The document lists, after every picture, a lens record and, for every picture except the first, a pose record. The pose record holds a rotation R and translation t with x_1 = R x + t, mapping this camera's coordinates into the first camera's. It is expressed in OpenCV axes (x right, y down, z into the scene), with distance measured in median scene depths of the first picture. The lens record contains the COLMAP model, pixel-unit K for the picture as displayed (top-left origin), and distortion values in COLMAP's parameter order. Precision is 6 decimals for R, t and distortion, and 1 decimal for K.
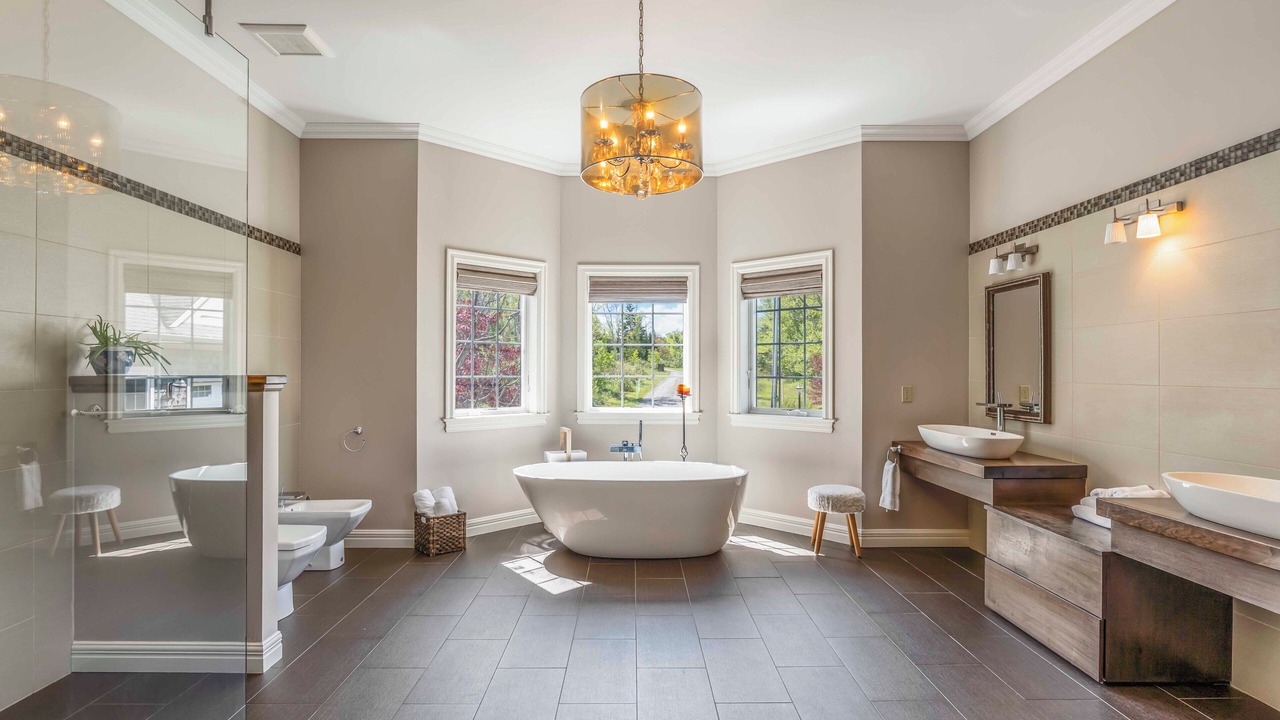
lens RADIAL K [[634.3, 0, 640.0], [0, 634.3, 360.0], [0, 0, 1]] dist [-0.085702, 0.000067]
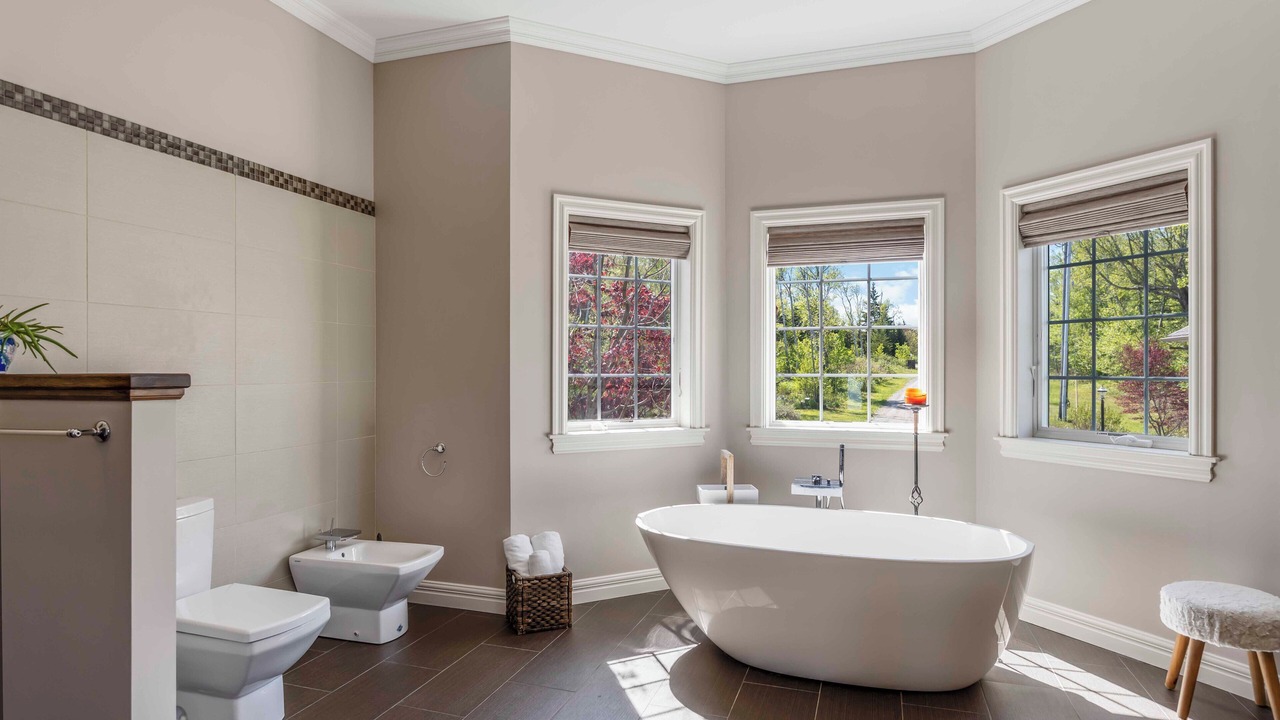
lens RADIAL K [[691.9, 0, 639.4], [0, 691.9, 365.7], [0, 0, 1]] dist [-0.019876, 0.000319]
pose [[0.941663, -0.002288, -0.336548, 0.044684], [0.006762, 0.999904, 0.012123, 0.006931], [0.336488, -0.013692, 0.941588, 0.296330]]
